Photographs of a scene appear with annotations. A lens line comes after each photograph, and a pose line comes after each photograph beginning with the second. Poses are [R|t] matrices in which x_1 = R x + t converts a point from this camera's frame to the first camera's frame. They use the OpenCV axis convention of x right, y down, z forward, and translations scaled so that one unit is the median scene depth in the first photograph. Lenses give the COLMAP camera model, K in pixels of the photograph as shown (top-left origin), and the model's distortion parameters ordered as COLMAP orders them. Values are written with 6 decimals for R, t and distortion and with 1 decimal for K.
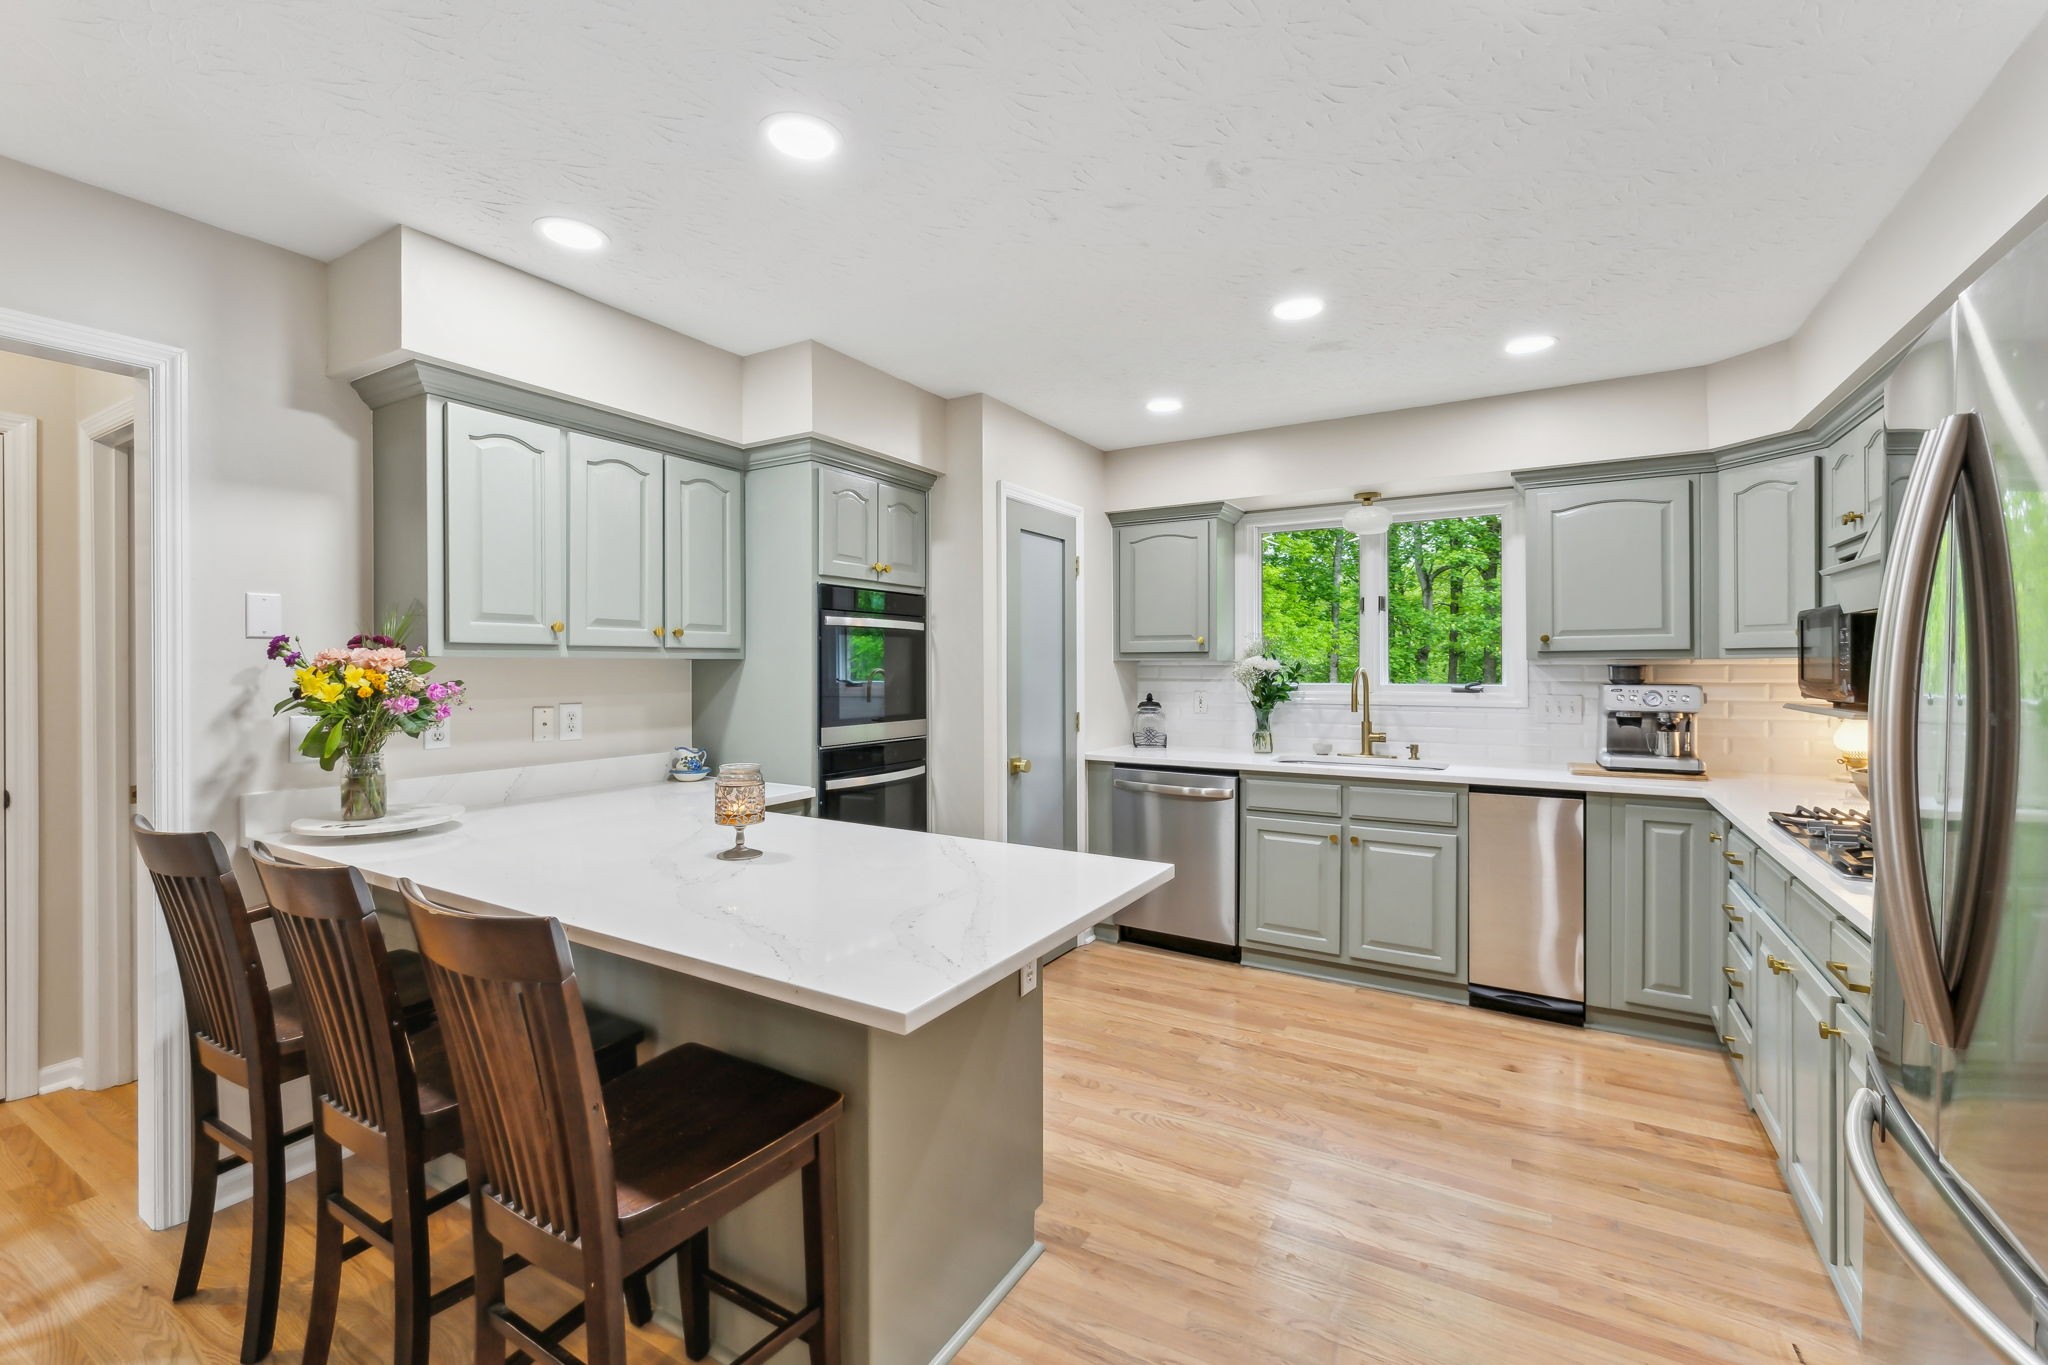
lens RADIAL K [[859.1, 0, 1036.1], [0, 859.1, 670.8], [0, 0, 1]] dist [0.001395, -0.000729]
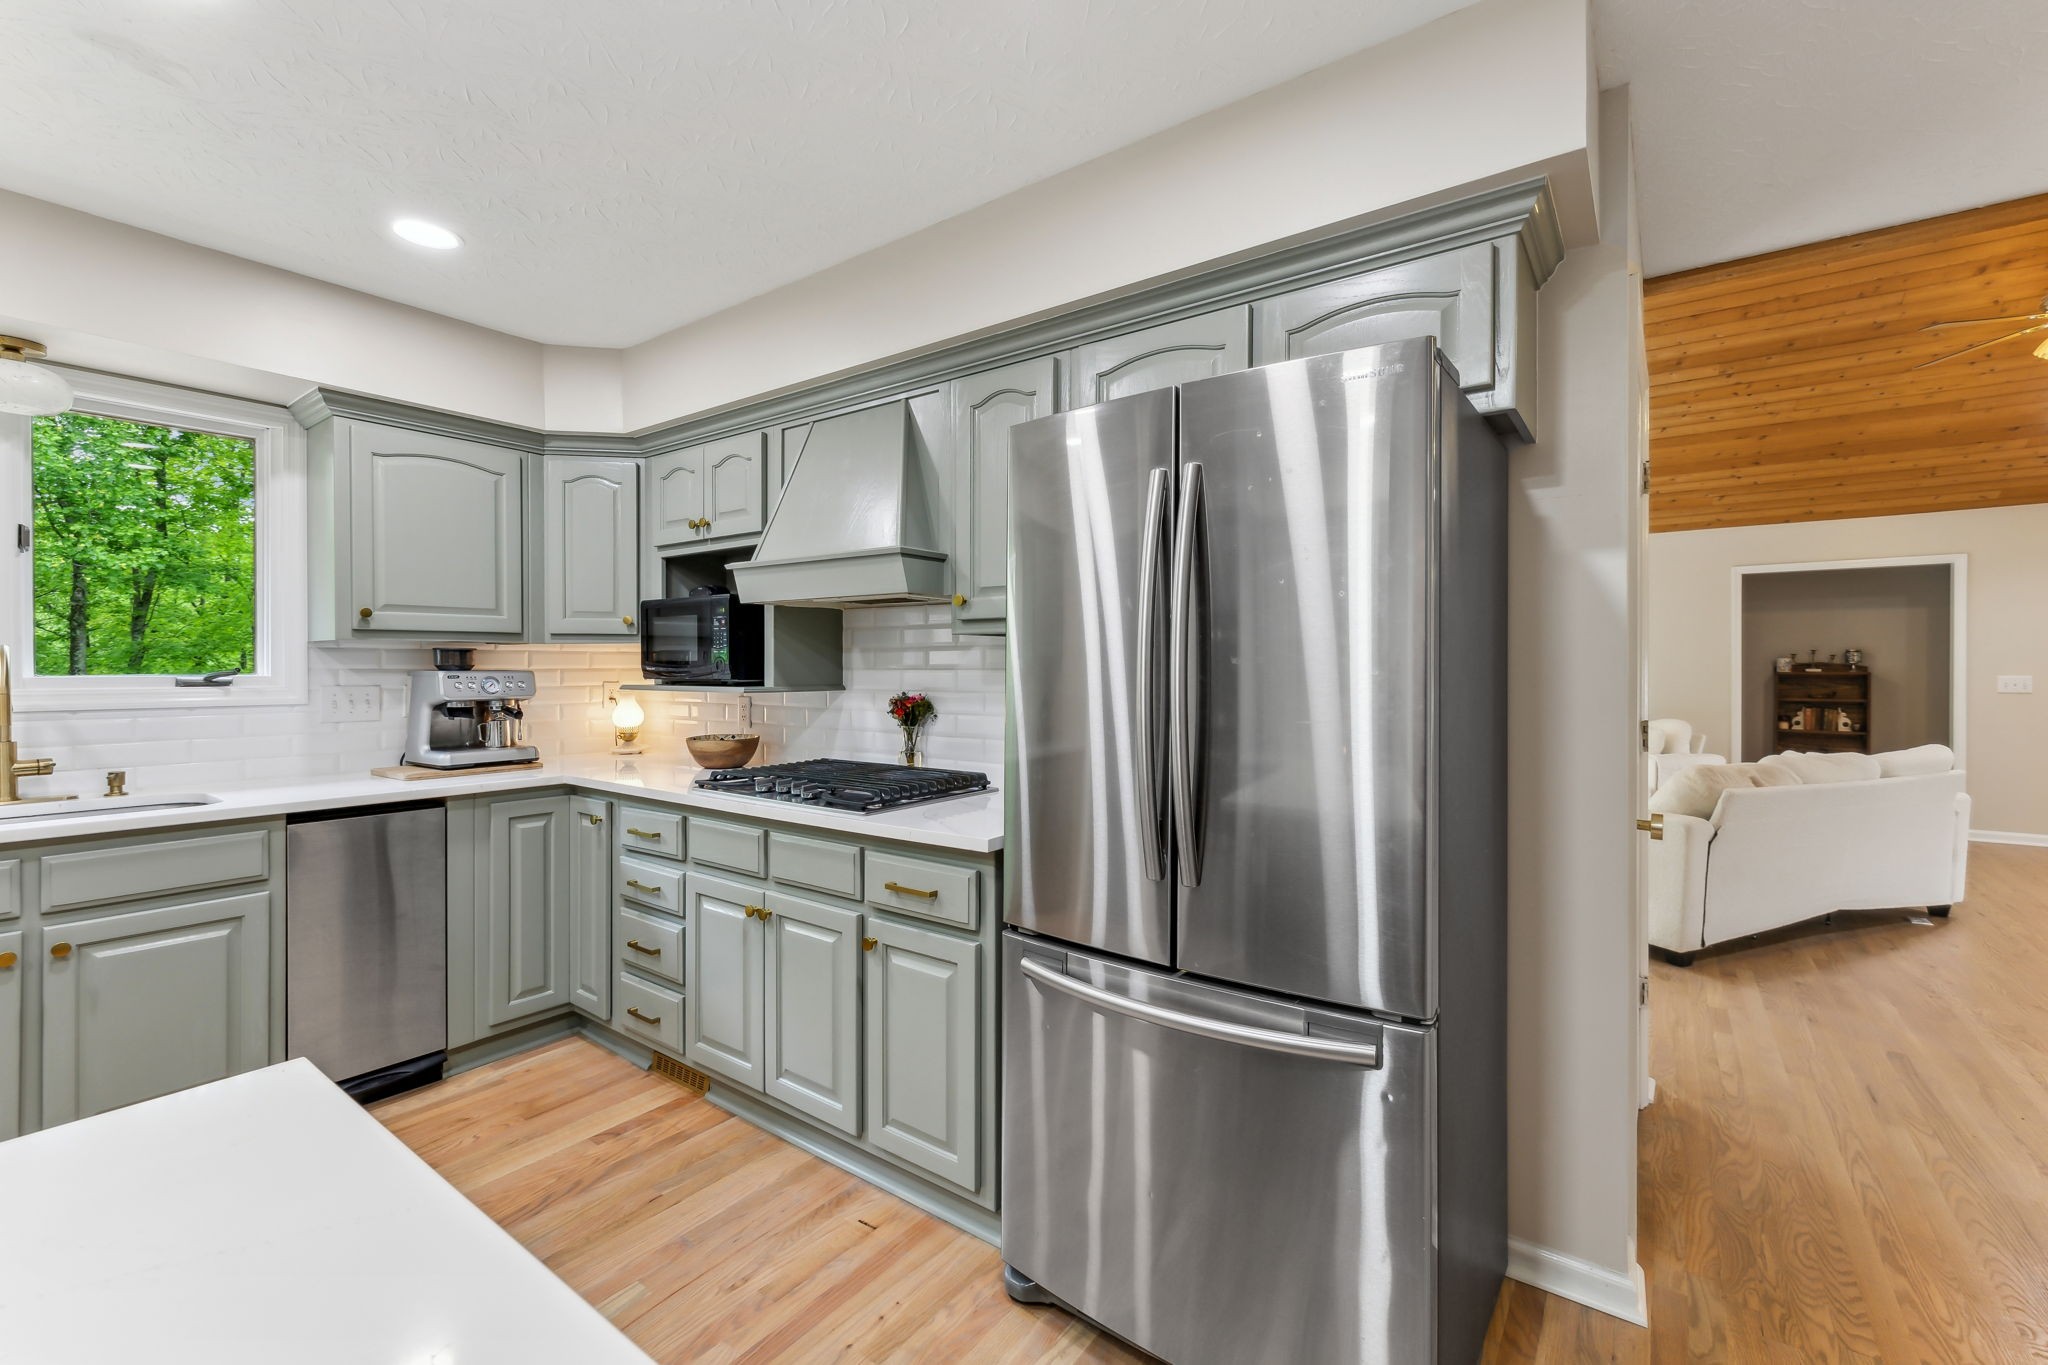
lens RADIAL K [[859.1, 0, 1031.3], [0, 859.1, 669.6], [0, 0, 1]] dist [0.001395, -0.000729]
pose [[0.101801, -0.001730, 0.994803, -0.125266], [0.005503, 0.999984, 0.001176, 0.016669], [-0.994790, 0.005355, 0.101809, 0.314538]]
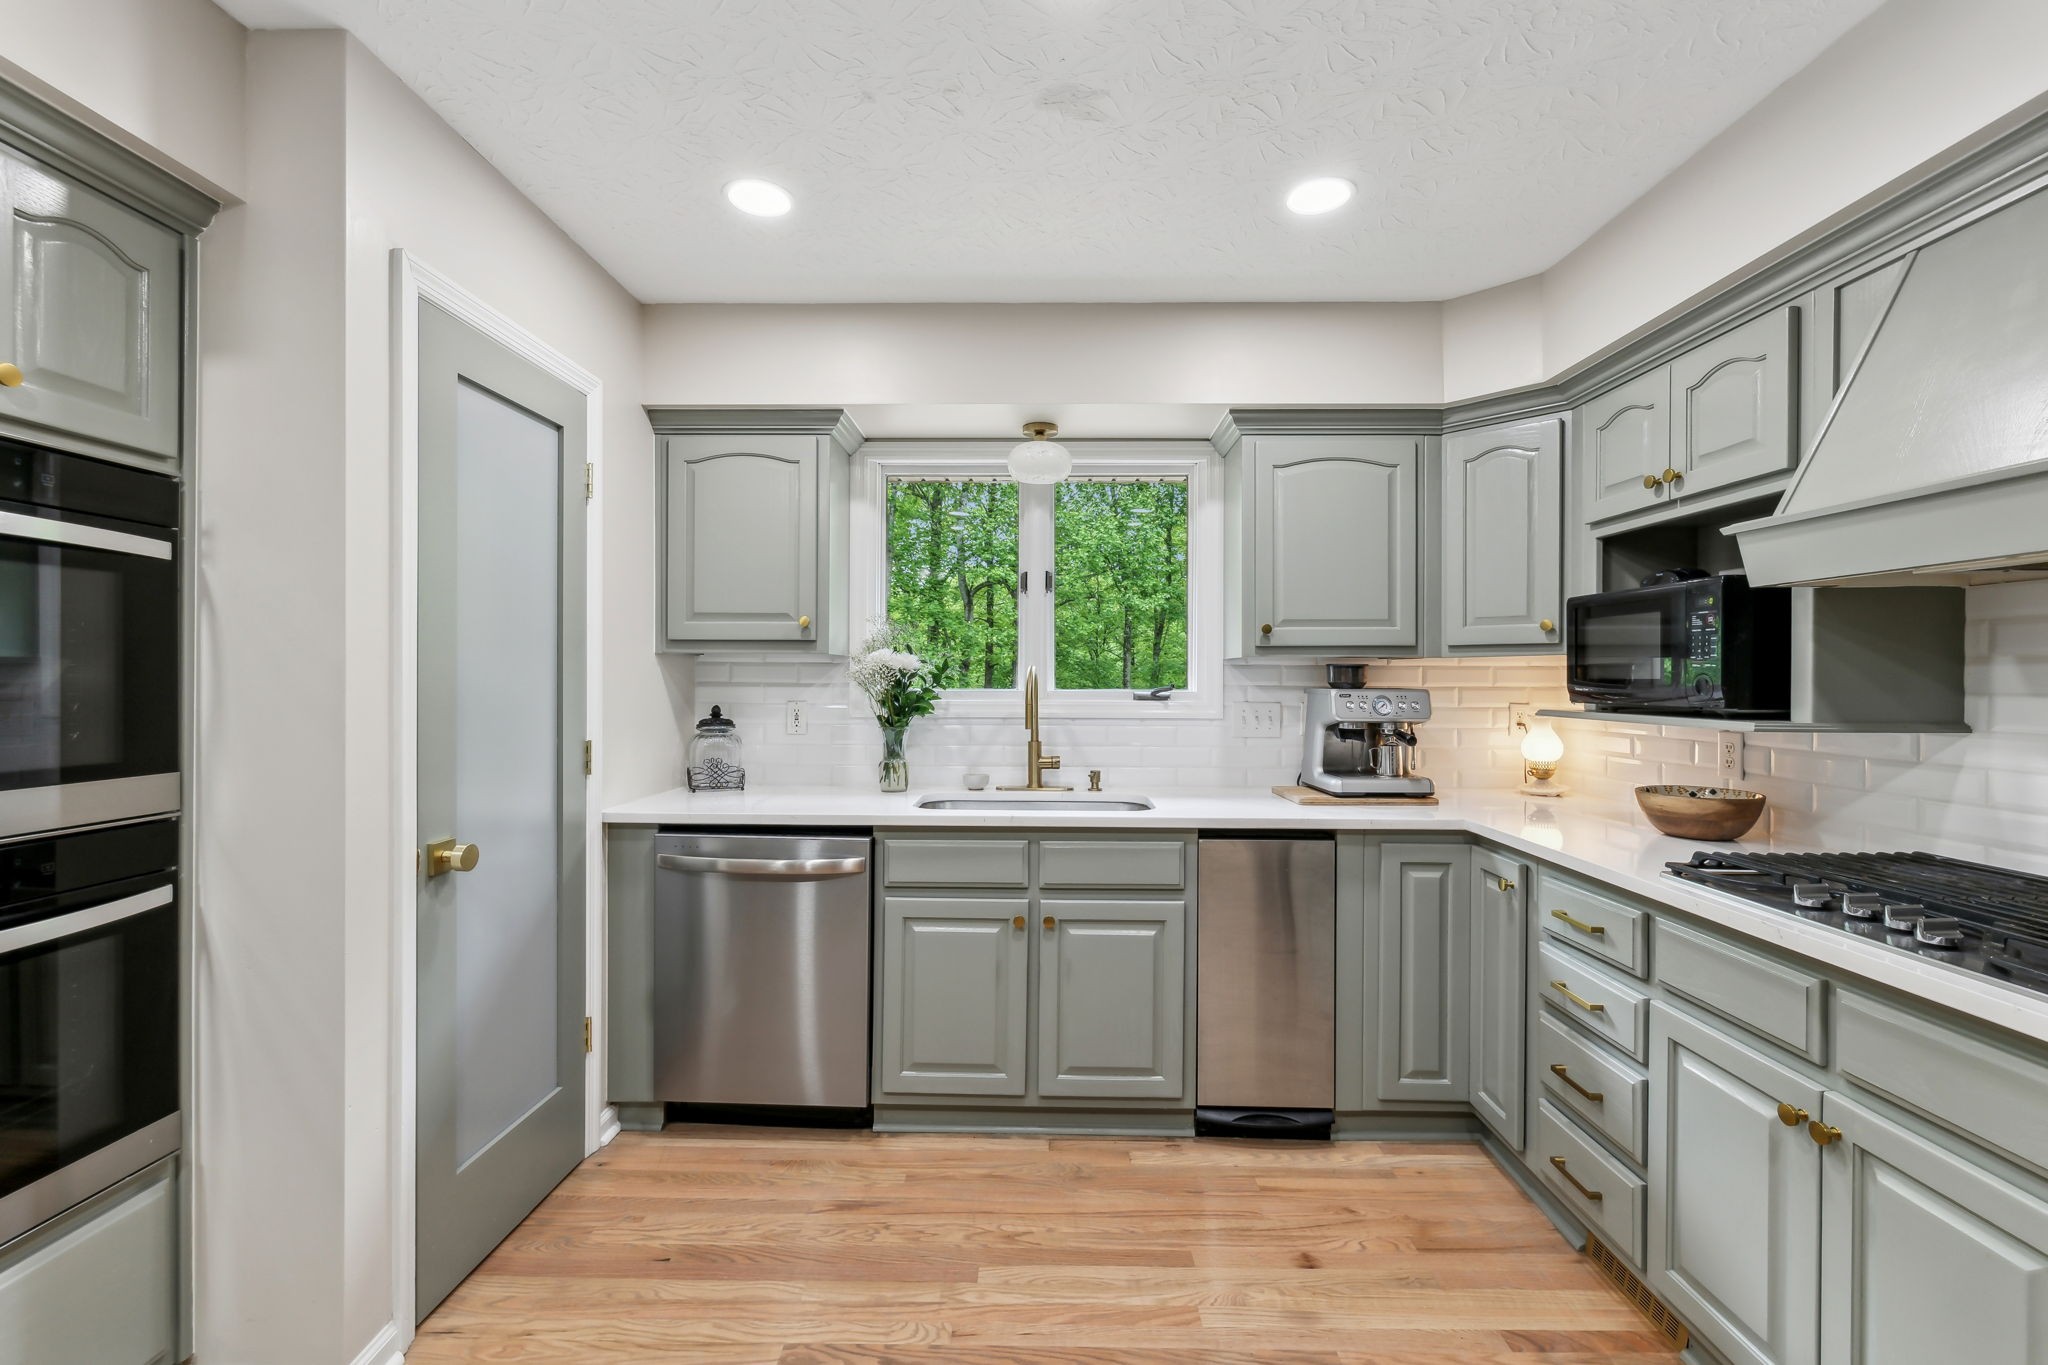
lens RADIAL K [[859.1, 0, 1025.8], [0, 859.1, 678.6], [0, 0, 1]] dist [0.001395, -0.000729]
pose [[0.872313, 0.005315, 0.488918, 0.027320], [-0.003405, 0.999983, -0.004795, 0.011078], [-0.488935, 0.002517, 0.872316, 0.431199]]
